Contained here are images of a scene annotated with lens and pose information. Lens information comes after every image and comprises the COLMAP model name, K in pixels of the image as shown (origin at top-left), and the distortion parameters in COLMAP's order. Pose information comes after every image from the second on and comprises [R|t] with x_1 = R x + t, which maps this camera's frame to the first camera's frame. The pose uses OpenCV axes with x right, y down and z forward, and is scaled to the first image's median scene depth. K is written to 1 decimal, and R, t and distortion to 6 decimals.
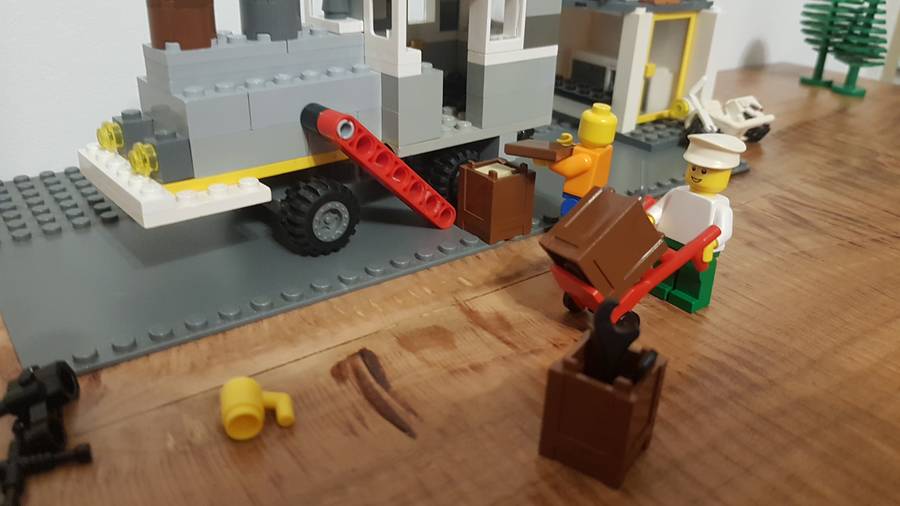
lens RADIAL K [[710.2, 0, 450.8], [0, 710.2, 266.2], [0, 0, 1]] dist [-0.034495, -0.003499]
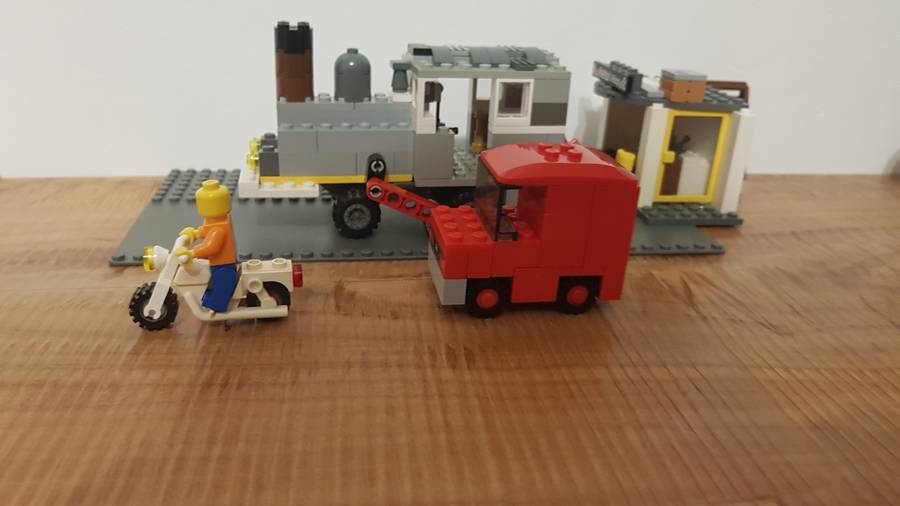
lens RADIAL K [[710.2, 0, 450.8], [0, 710.2, 266.2], [0, 0, 1]] dist [-0.034495, -0.003499]
pose [[0.887994, 0.196067, -0.415963, 0.713008], [-0.226441, 0.973718, -0.024436, 0.033301], [0.400239, 0.115890, 0.909053, -0.337637]]
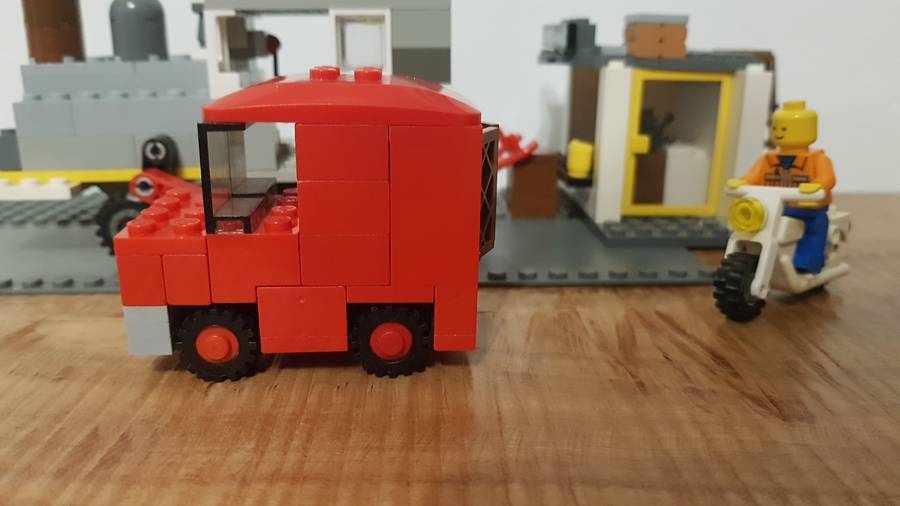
lens RADIAL K [[715.6, 0, 475.9], [0, 715.6, 263.8], [0, 0, 1]] dist [-0.034897, -0.005361]
pose [[0.839802, 0.132511, -0.526472, 0.826268], [-0.229946, 0.965292, -0.123837, -0.006252], [0.491790, 0.225059, 0.841125, 0.417243]]
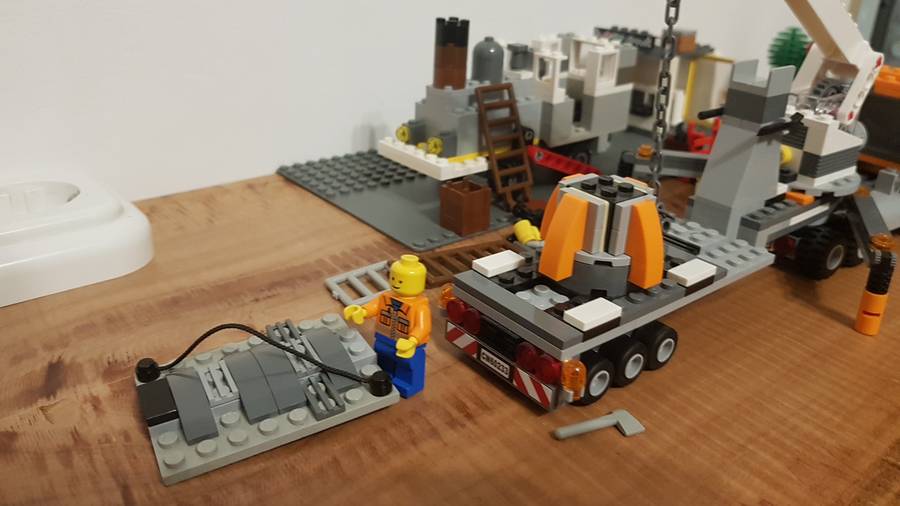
lens RADIAL K [[710.2, 0, 450.8], [0, 710.2, 266.2], [0, 0, 1]] dist [-0.034495, -0.003499]
pose [[0.999442, -0.005925, 0.032867, -0.425216], [0.006028, 0.999977, -0.003050, 0.171222], [-0.032849, 0.003246, 0.999455, -0.878333]]
